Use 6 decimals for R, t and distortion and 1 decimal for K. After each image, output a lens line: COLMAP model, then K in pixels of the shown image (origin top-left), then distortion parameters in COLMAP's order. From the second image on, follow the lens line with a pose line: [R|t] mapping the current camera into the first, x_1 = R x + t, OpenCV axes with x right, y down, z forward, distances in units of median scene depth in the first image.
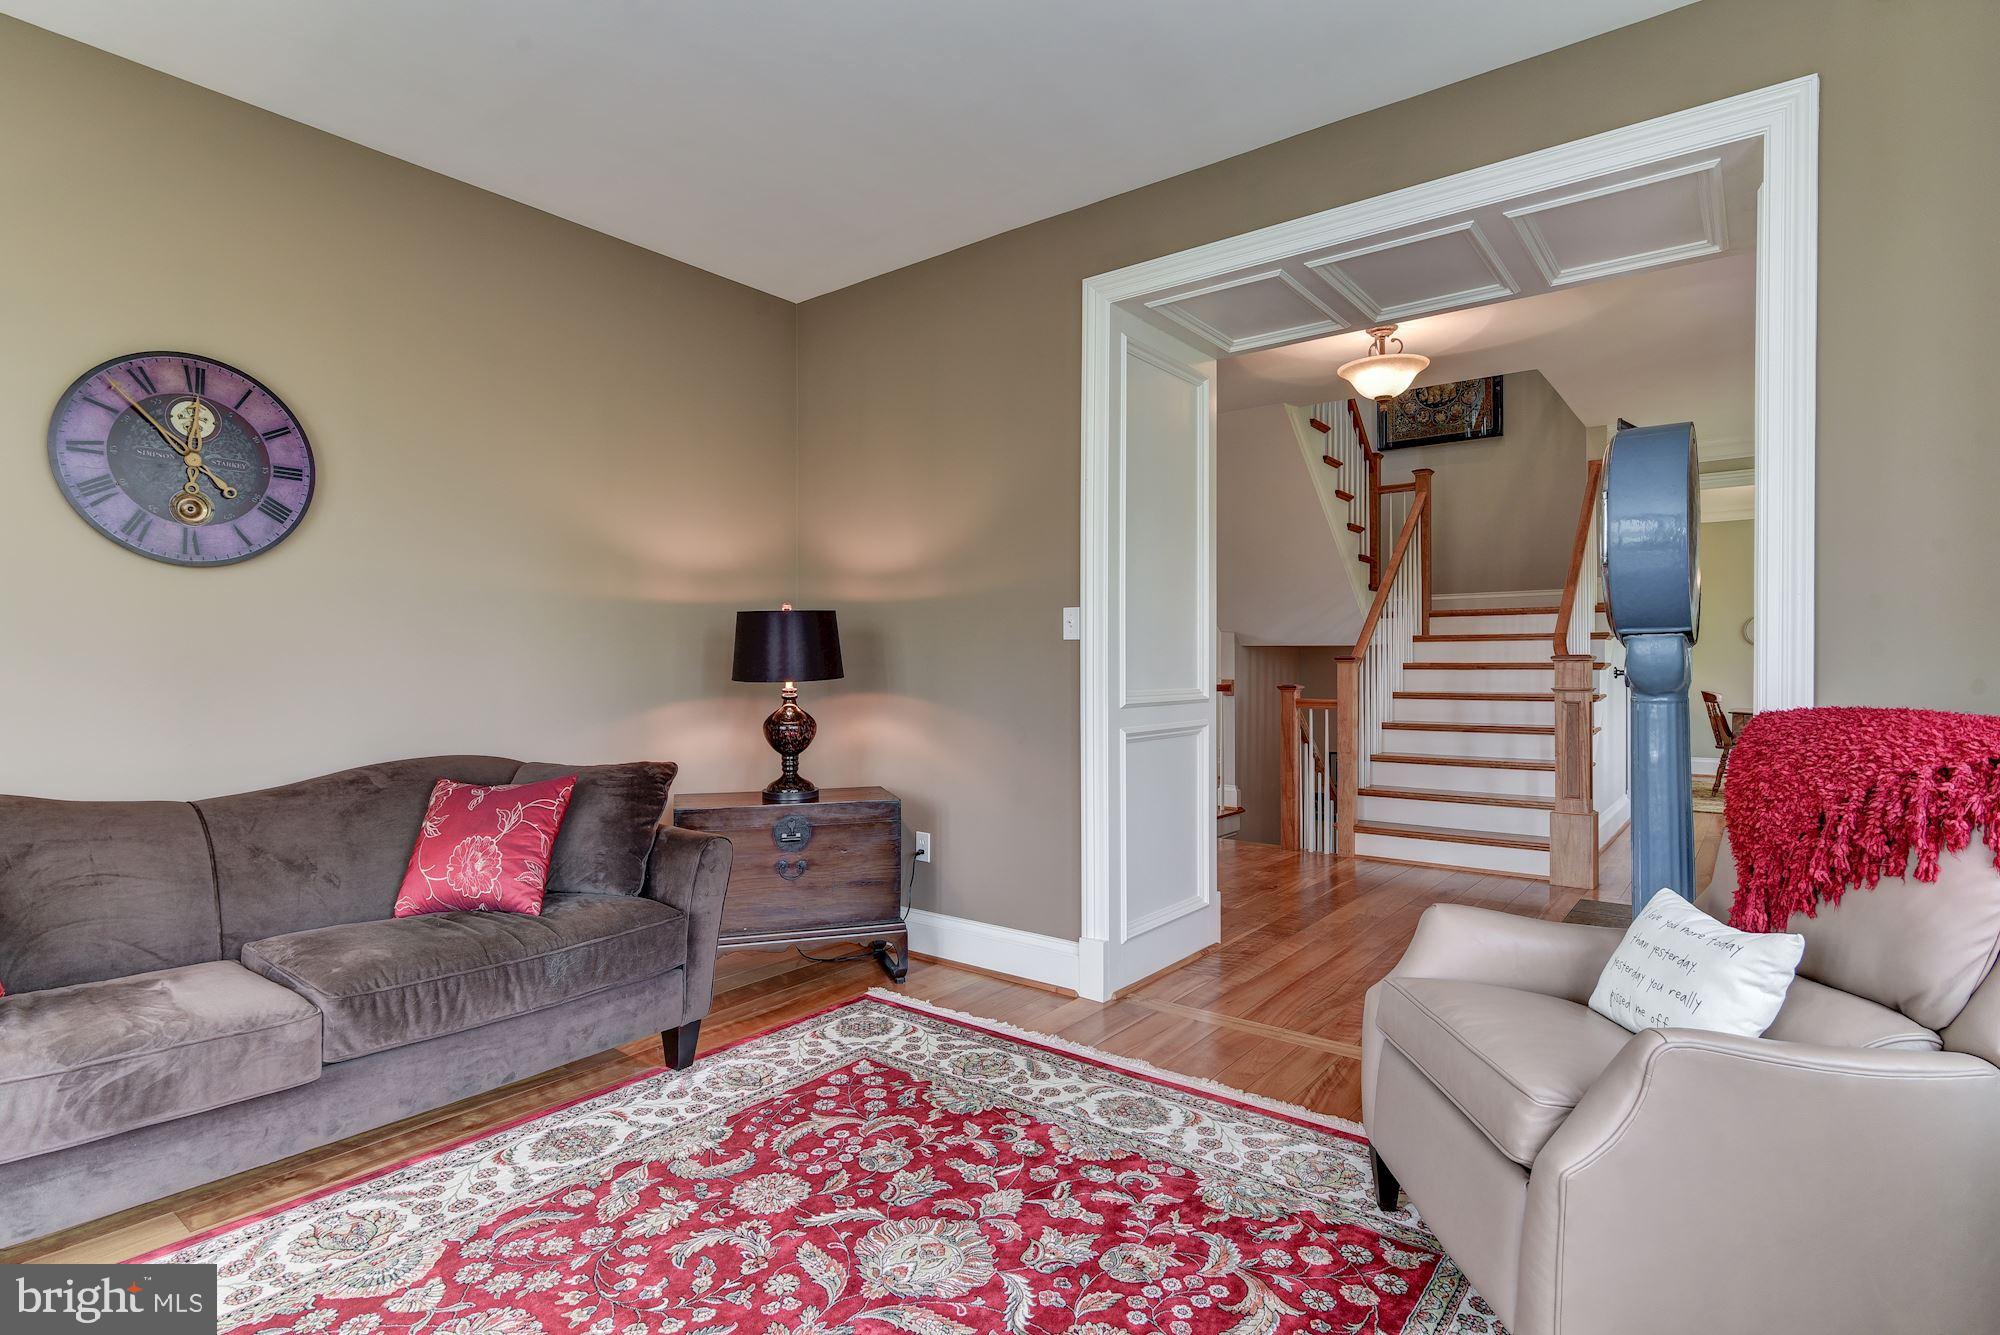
lens RADIAL K [[977.0, 0, 1002.8], [0, 977.0, 660.6], [0, 0, 1]] dist [-0.000970, -0.000747]
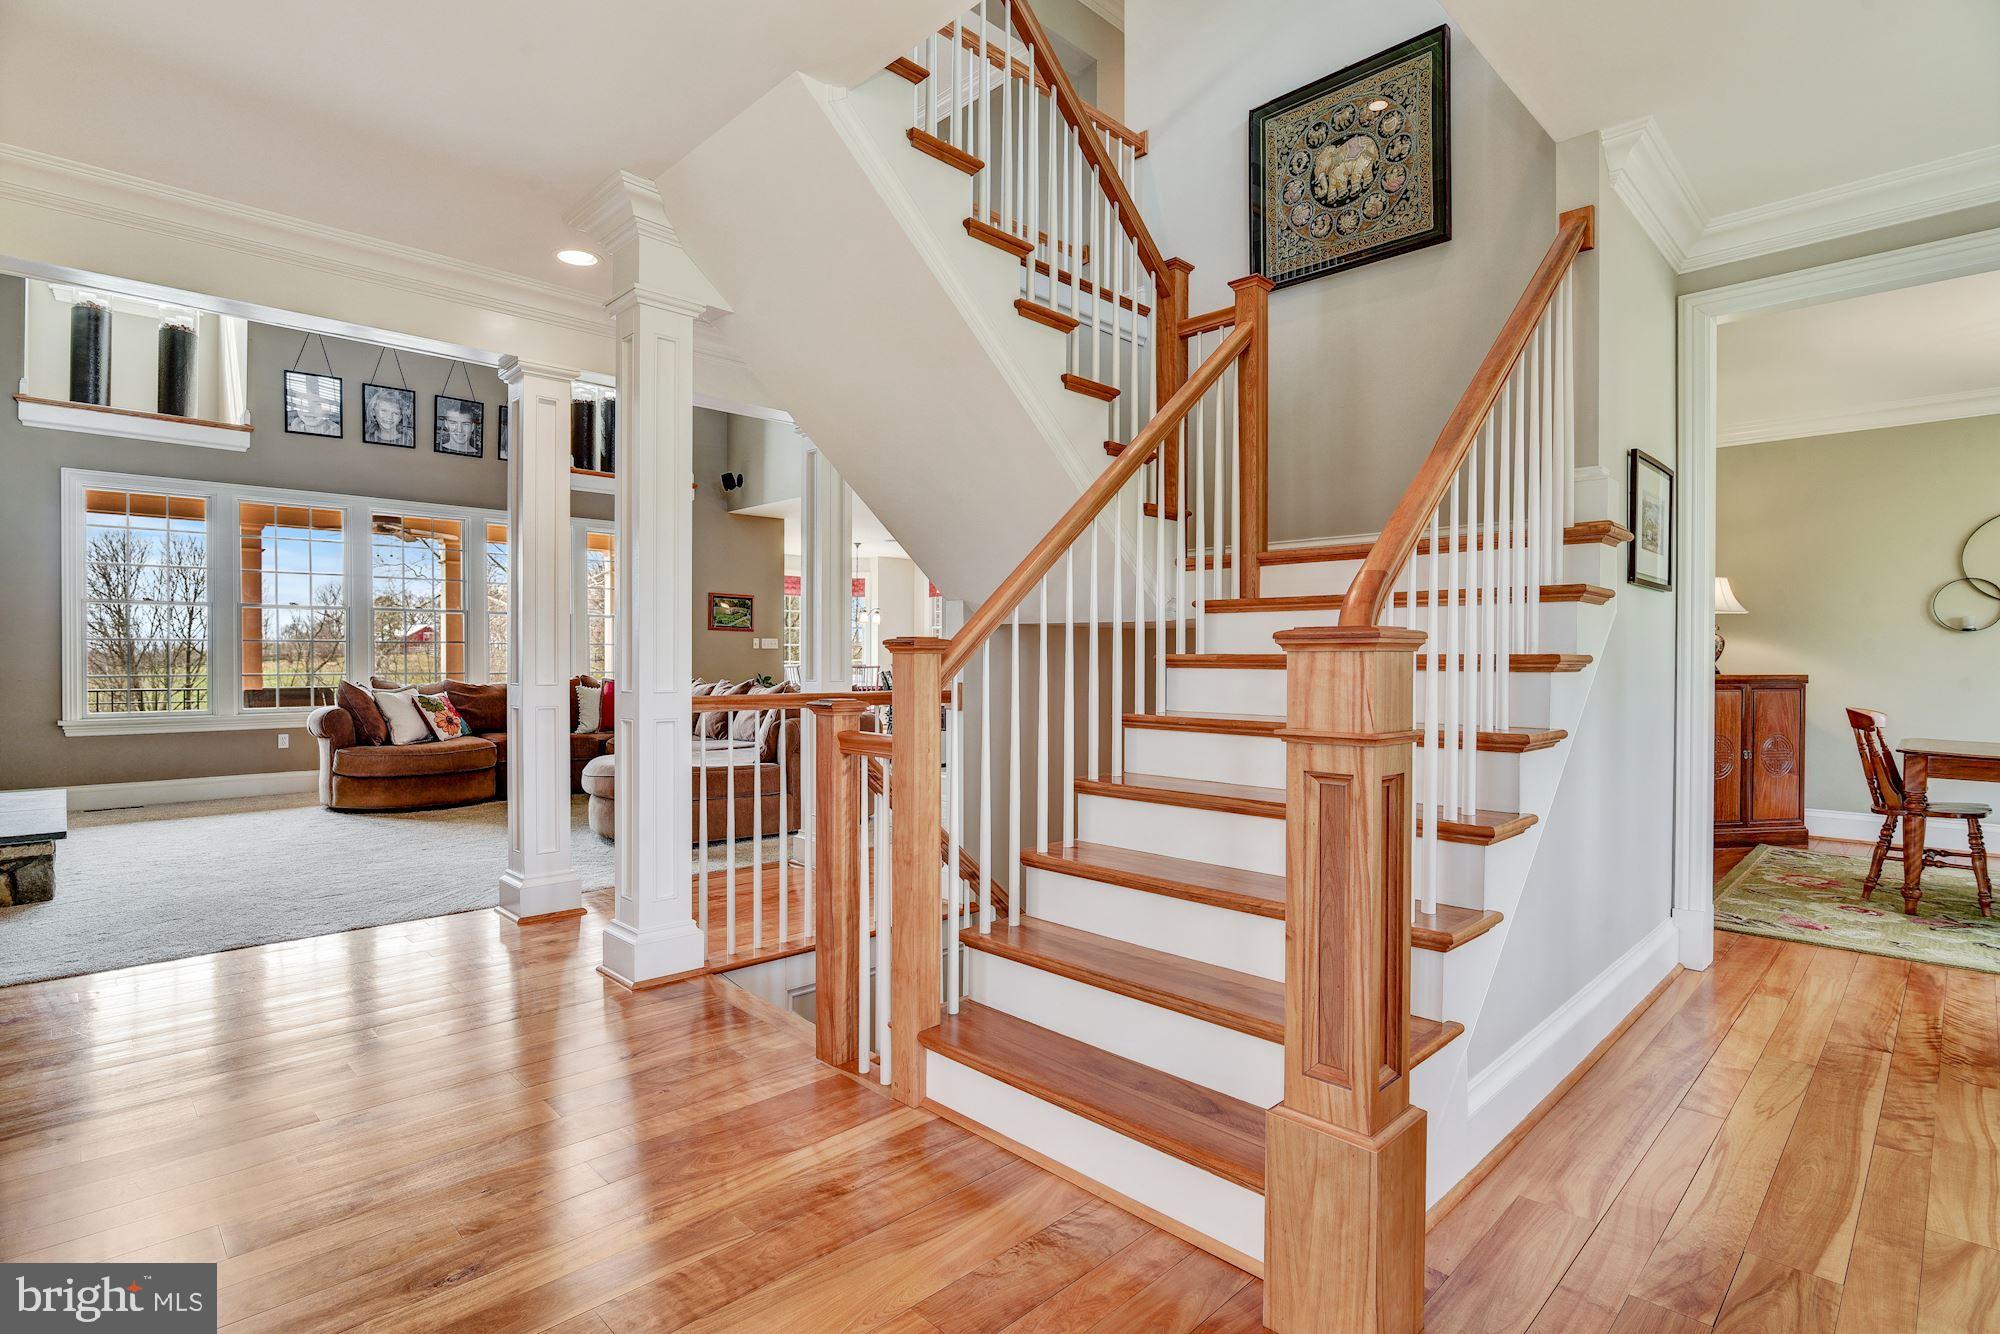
lens RADIAL K [[977.0, 0, 1011.1], [0, 977.0, 669.5], [0, 0, 1]] dist [-0.000970, -0.000747]
pose [[0.994092, 0.005008, -0.108428, 0.092531], [-0.003354, 0.999875, 0.015428, 0.000593], [0.108491, -0.014973, 0.993985, 0.120768]]
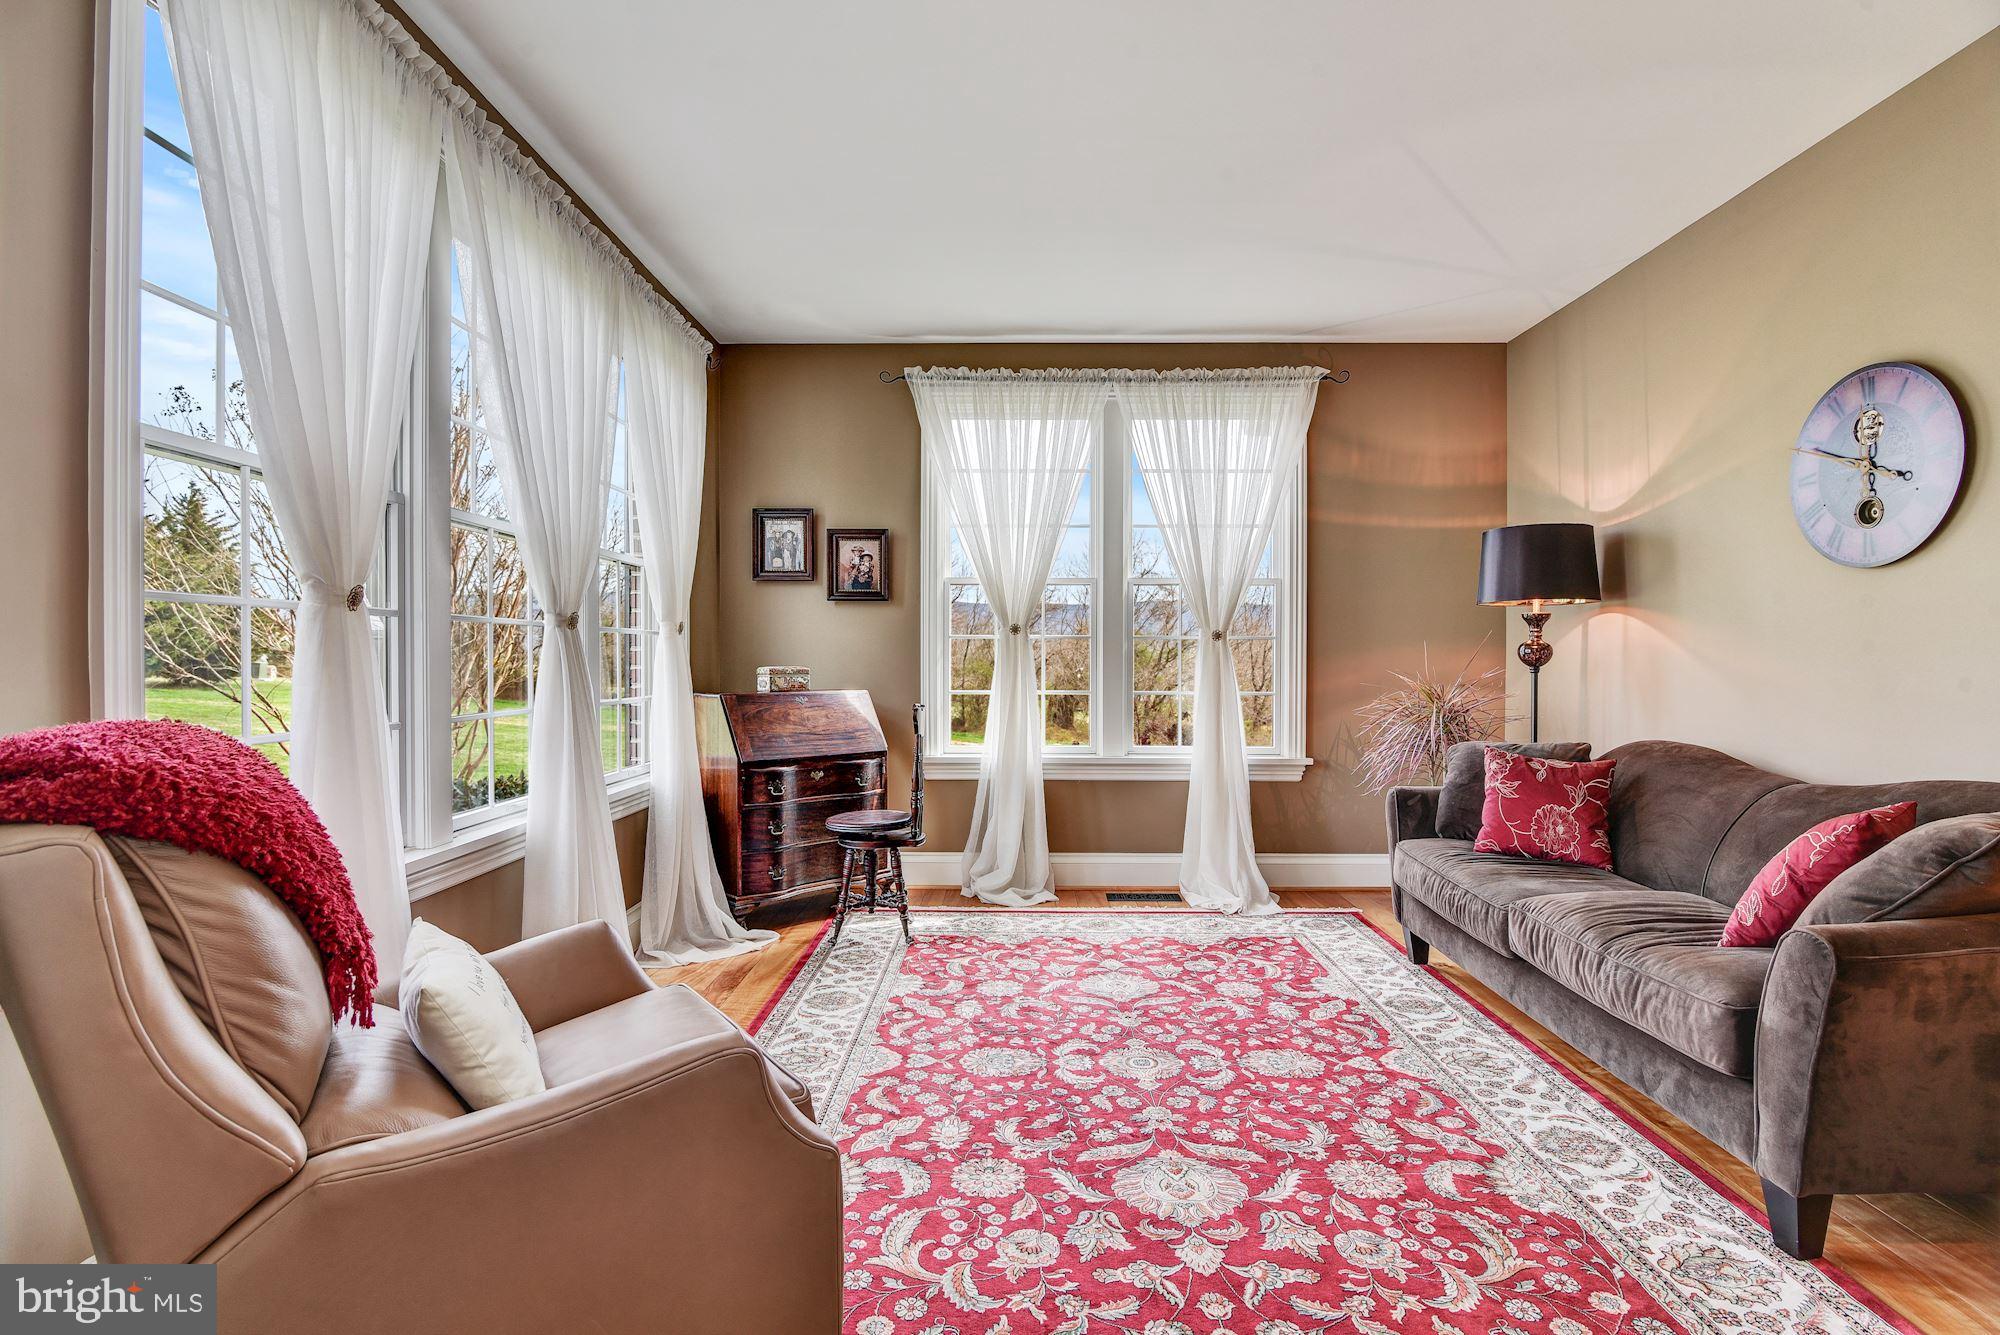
lens RADIAL K [[977.0, 0, 1007.6], [0, 977.0, 663.8], [0, 0, 1]] dist [-0.000970, -0.000747]
pose [[-0.790668, 0.002694, -0.612239, 0.753712], [0.003115, 0.999995, 0.000377, 0.005530], [0.612237, -0.001609, -0.790673, 1.746141]]
